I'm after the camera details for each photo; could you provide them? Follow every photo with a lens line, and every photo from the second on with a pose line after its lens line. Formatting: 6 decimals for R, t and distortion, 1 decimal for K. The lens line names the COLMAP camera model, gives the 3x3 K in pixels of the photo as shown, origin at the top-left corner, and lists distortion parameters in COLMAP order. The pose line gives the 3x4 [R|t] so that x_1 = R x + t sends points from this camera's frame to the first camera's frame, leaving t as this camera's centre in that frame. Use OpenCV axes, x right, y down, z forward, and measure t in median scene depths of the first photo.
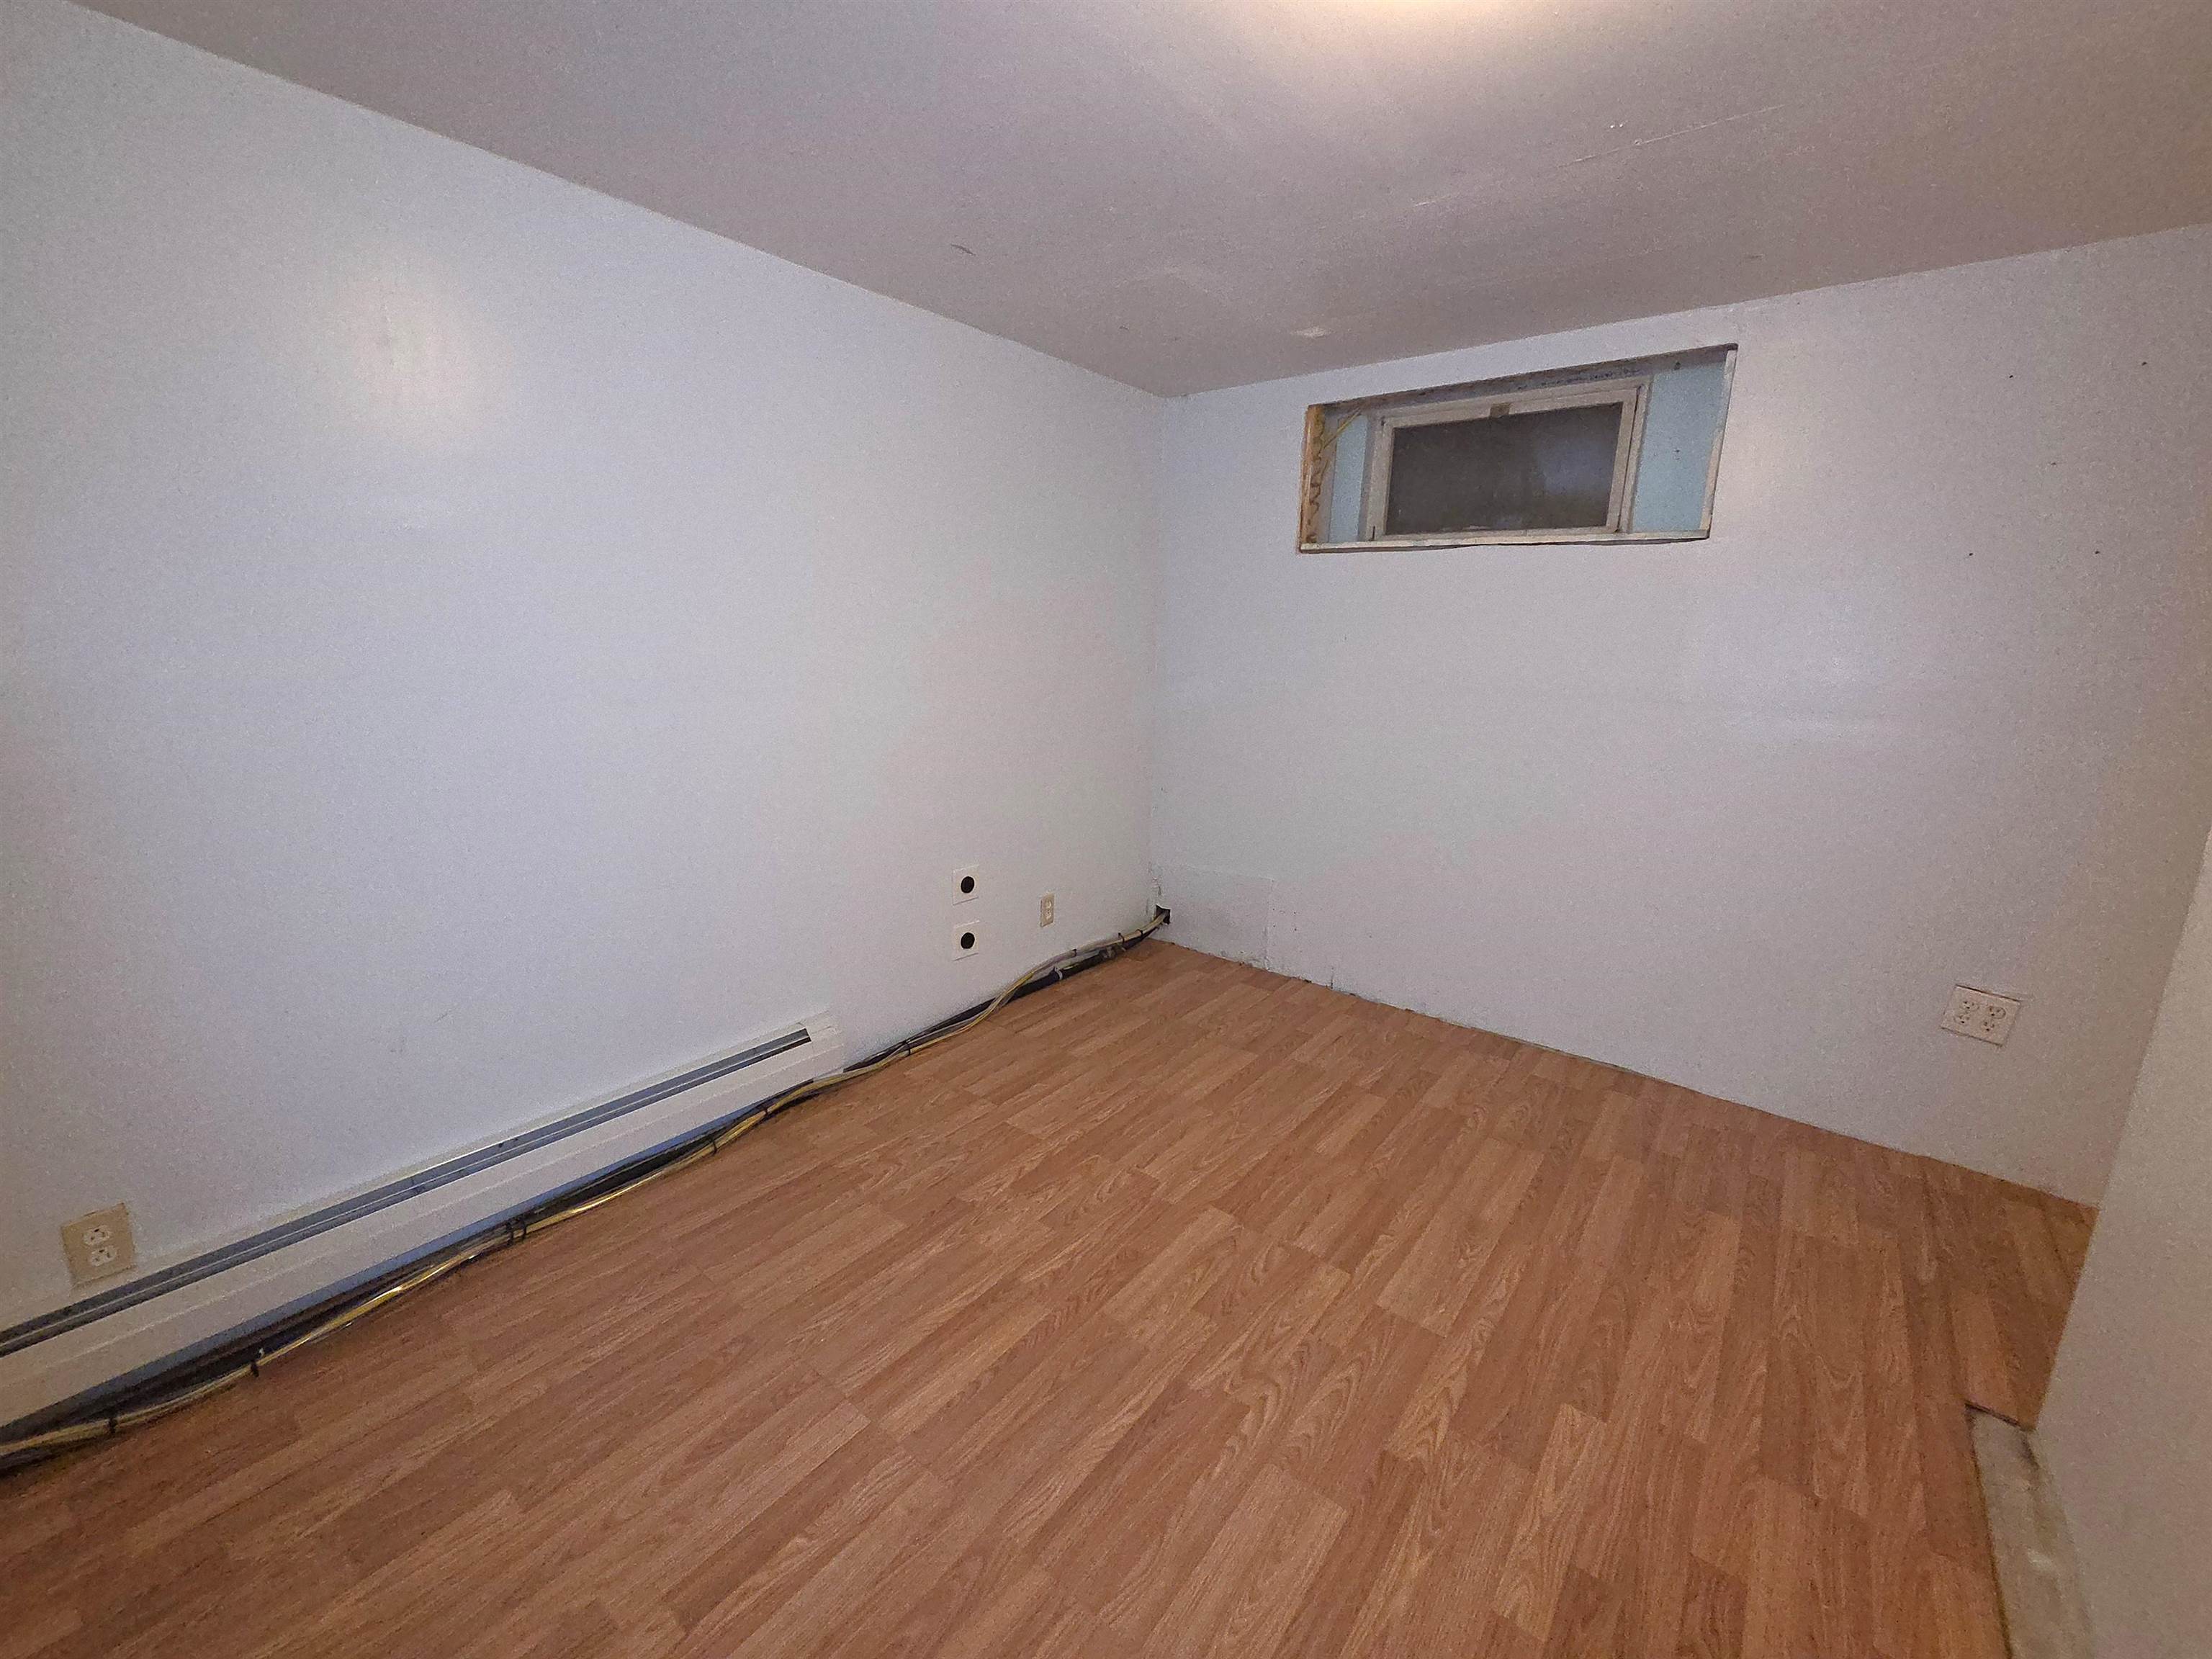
lens RADIAL K [[899.2, 0, 1096.7], [0, 899.2, 817.8], [0, 0, 1]] dist [0.006505, -0.001602]
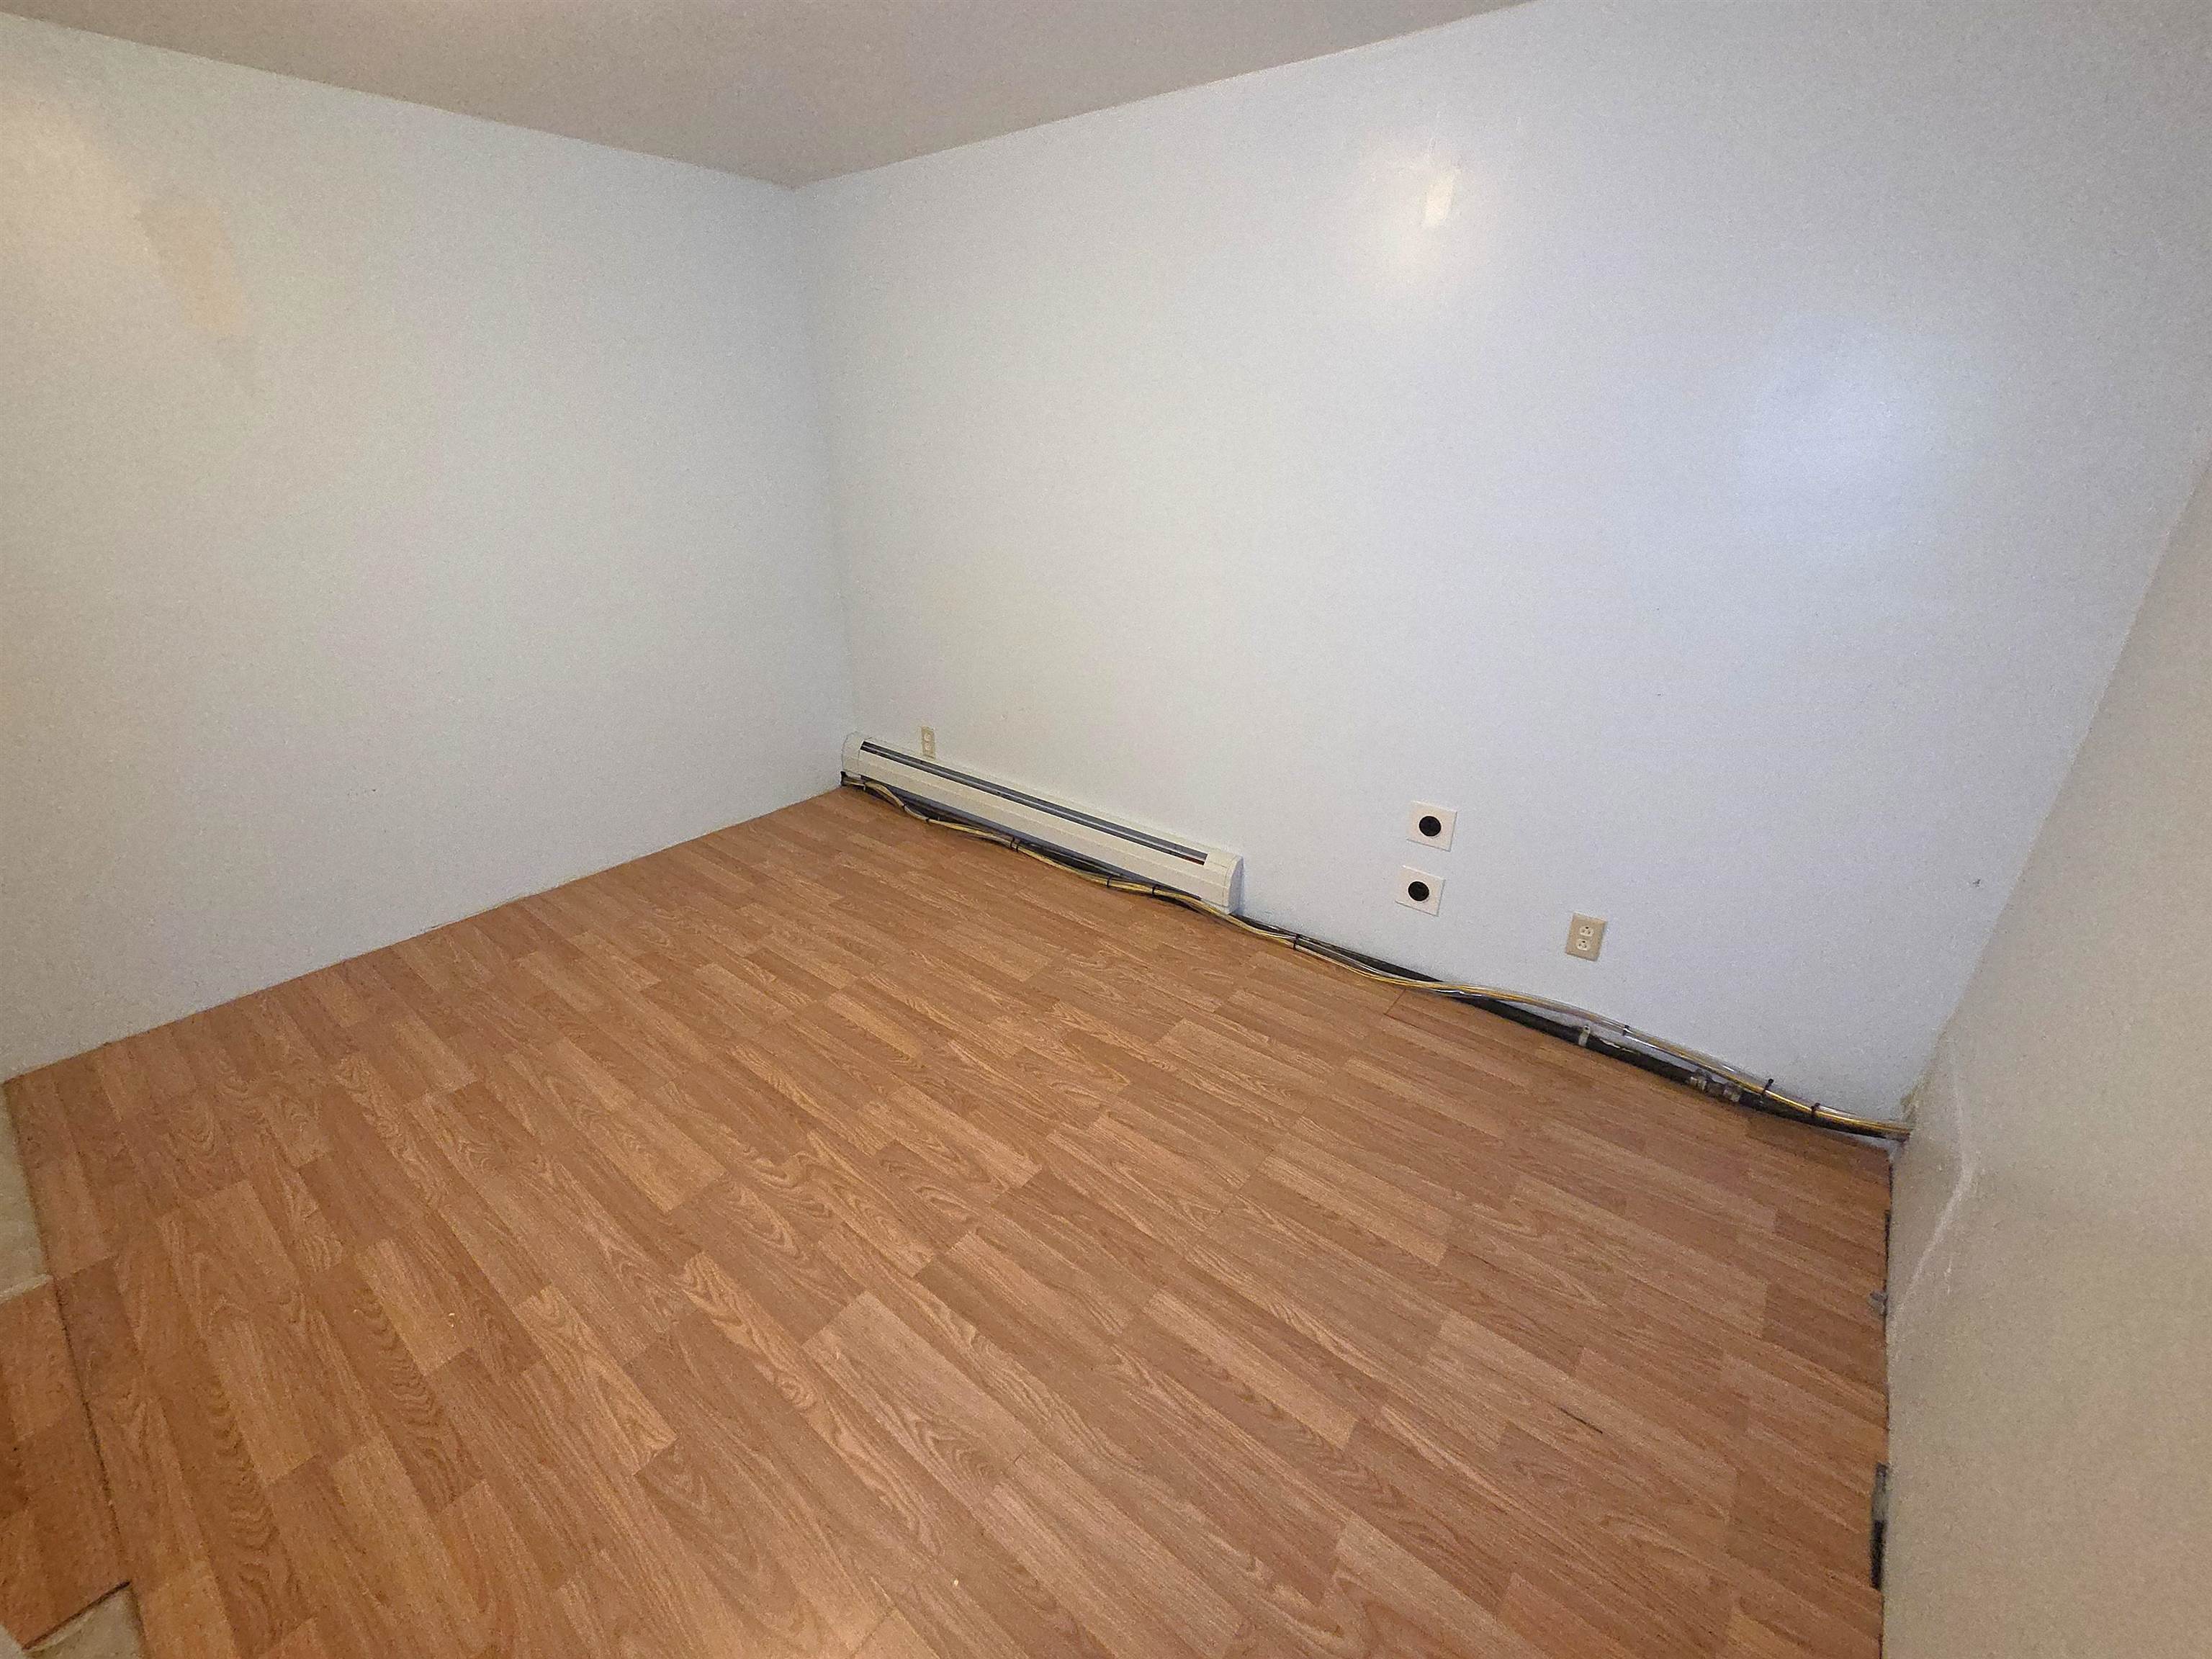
lens RADIAL K [[899.2, 0, 1096.7], [0, 899.2, 817.8], [0, 0, 1]] dist [0.006505, -0.001602]
pose [[0.002606, 0.386506, -0.922283, 0.918127], [-0.213055, 0.901325, 0.377121, -0.264891], [0.977037, 0.195514, 0.084696, 1.012067]]
